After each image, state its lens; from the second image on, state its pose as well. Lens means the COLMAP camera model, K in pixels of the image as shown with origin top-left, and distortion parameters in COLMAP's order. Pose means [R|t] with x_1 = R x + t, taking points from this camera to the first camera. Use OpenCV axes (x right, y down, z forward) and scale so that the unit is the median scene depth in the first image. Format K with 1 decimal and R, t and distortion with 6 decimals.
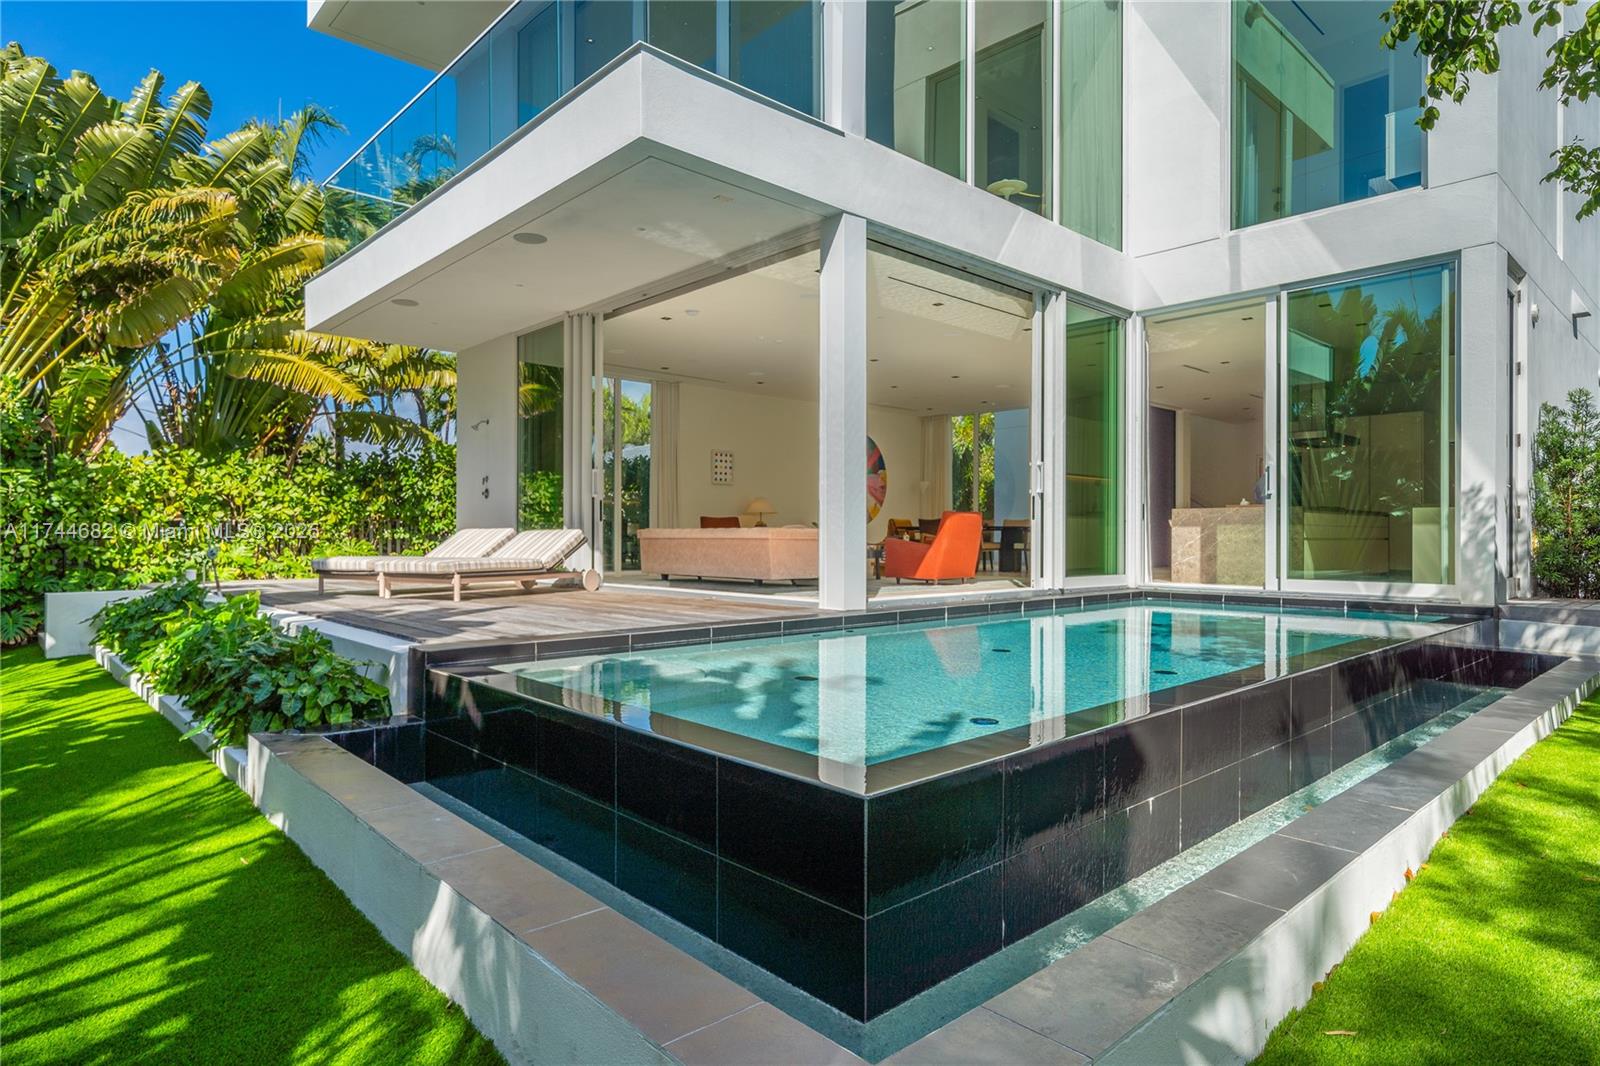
lens RADIAL K [[902.7, 0, 800.5], [0, 902.7, 539.6], [0, 0, 1]] dist [0.000170, 0.000061]
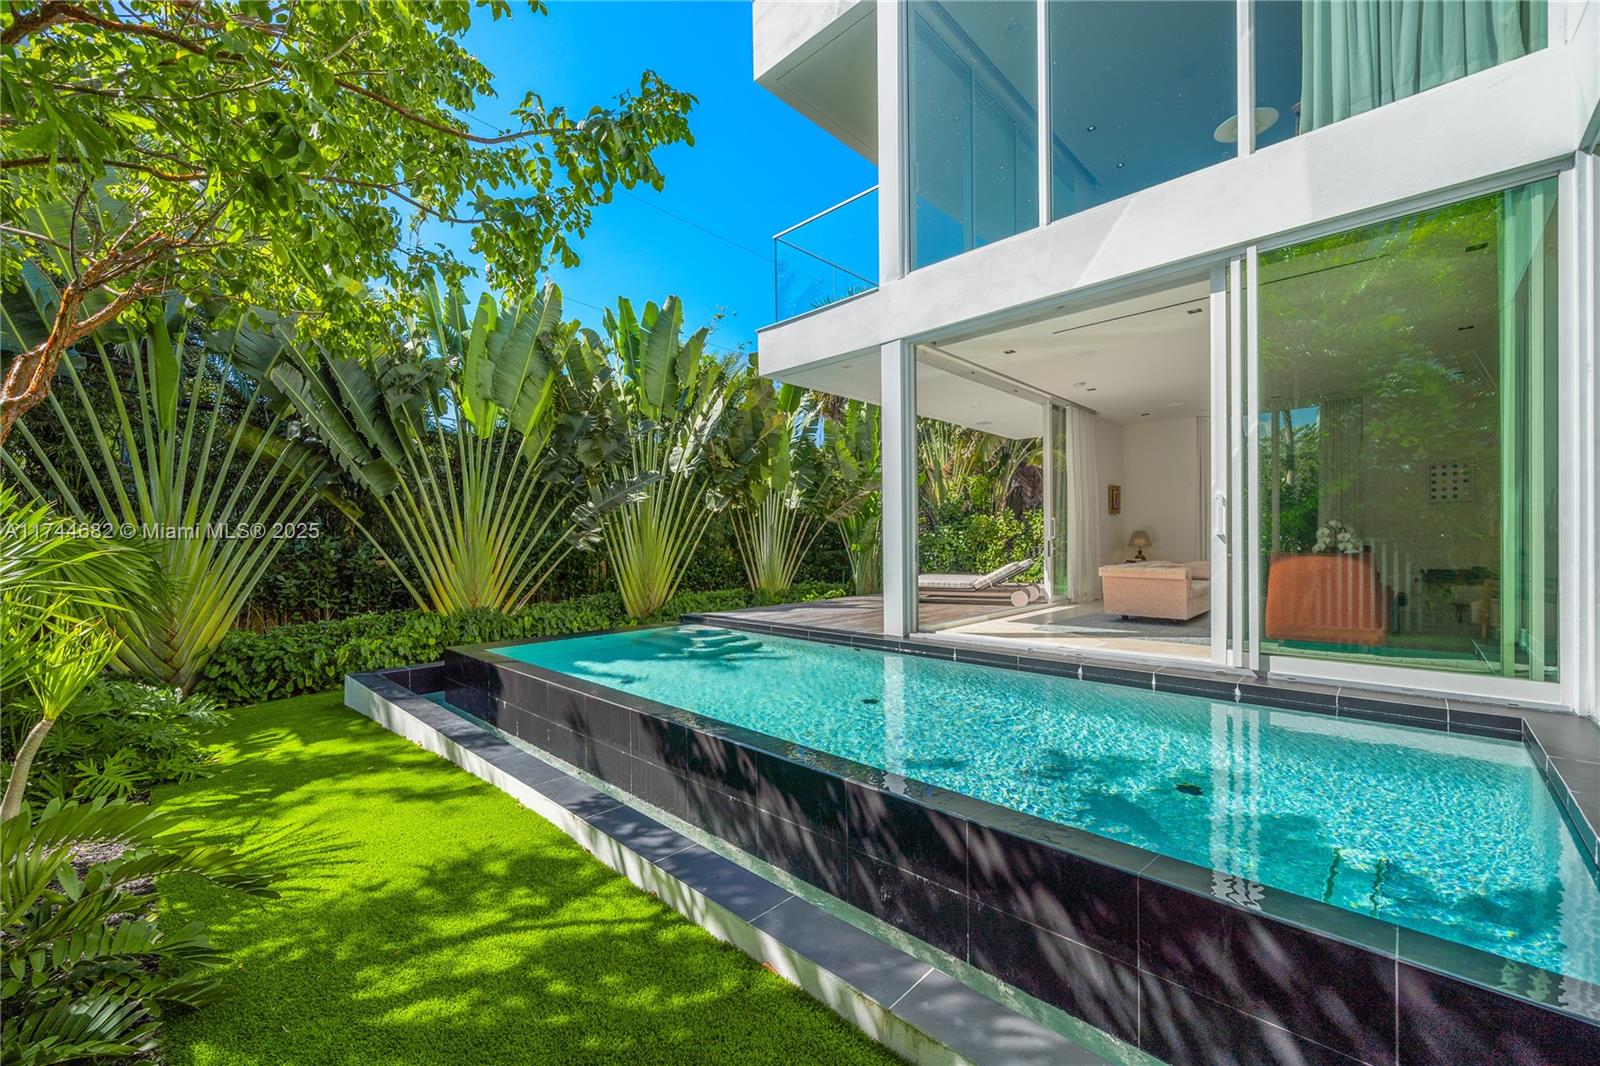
lens RADIAL K [[660.0, 0, 791.7], [0, 660.0, 540.5], [0, 0, 1]] dist [-0.001569, -0.000317]
pose [[0.032787, -0.002362, -0.999460, 0.782200], [0.005216, 0.999984, -0.002193, -0.047101], [0.999449, -0.005142, 0.032799, 0.619612]]
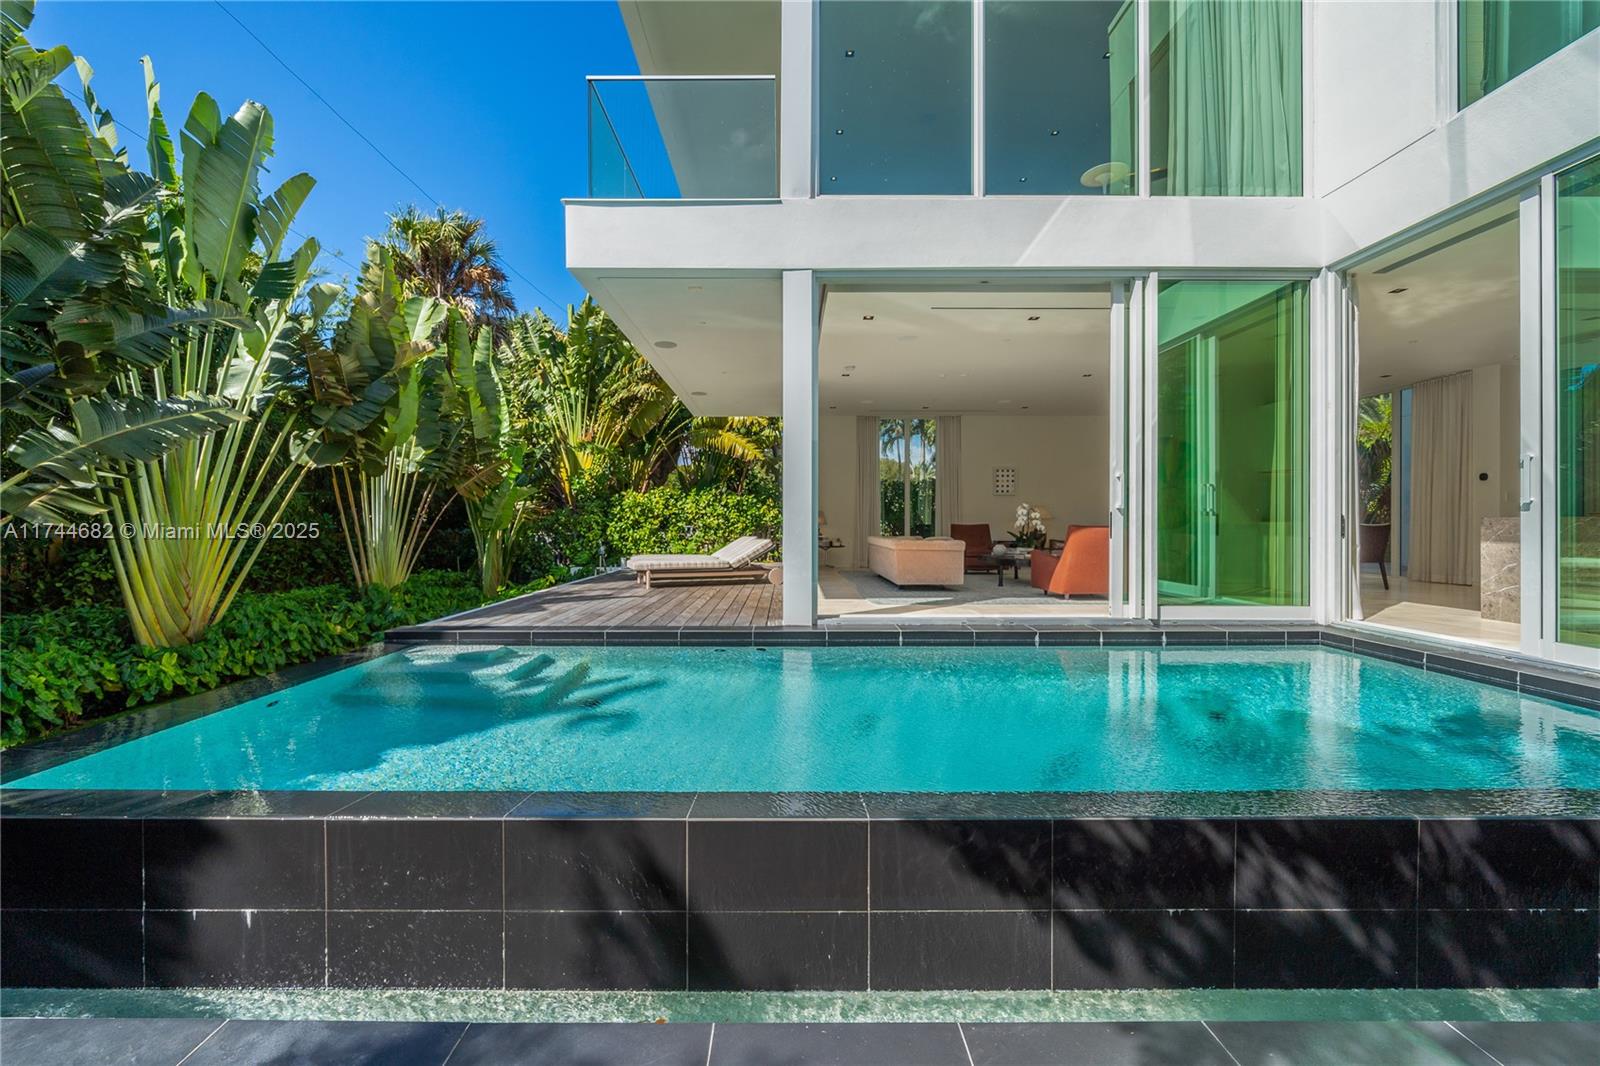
lens RADIAL K [[618.1, 0, 790.4], [0, 618.1, 523.9], [0, 0, 1]] dist [-0.005403, -0.000766]
pose [[0.729893, -0.000377, -0.683561, 0.434483], [-0.001488, 0.999997, -0.002141, -0.034214], [0.683560, 0.002580, 0.729890, 0.334994]]
